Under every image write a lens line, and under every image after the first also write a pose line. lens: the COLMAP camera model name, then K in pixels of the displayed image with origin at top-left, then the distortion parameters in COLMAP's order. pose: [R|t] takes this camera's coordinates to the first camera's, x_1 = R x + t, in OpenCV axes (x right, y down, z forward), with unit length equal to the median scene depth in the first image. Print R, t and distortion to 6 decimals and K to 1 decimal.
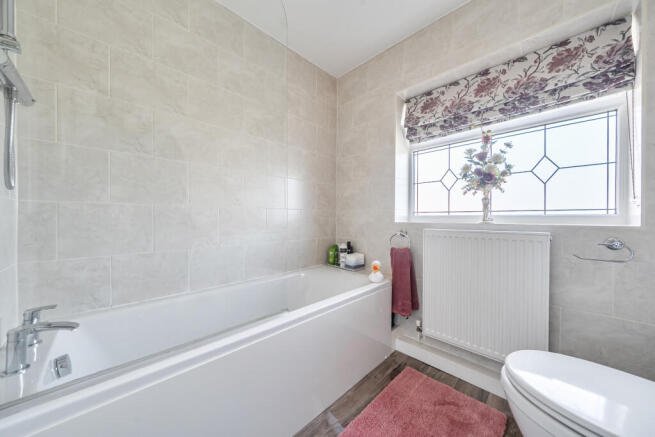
lens RADIAL K [[225.5, 0, 328.1], [0, 225.5, 218.9], [0, 0, 1]] dist [-0.003541, -0.000020]
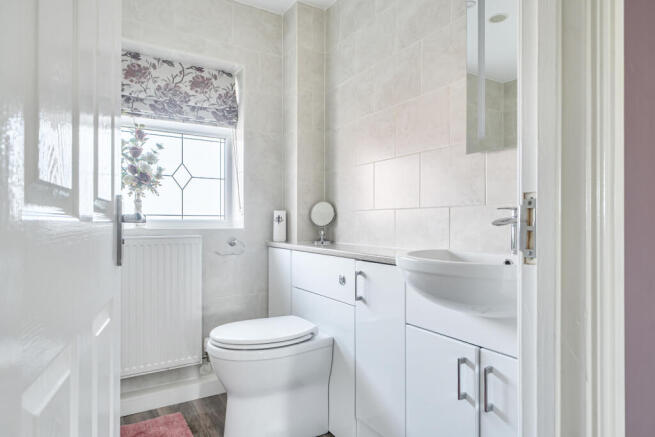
lens RADIAL K [[428.2, 0, 327.5], [0, 428.2, 221.6], [0, 0, 1]] dist [0.004260, 0.000460]
pose [[0.200149, -0.003361, 0.979760, -0.871498], [0.007083, 0.999973, 0.001983, -0.007483], [-0.979740, 0.006543, 0.200168, -0.063032]]
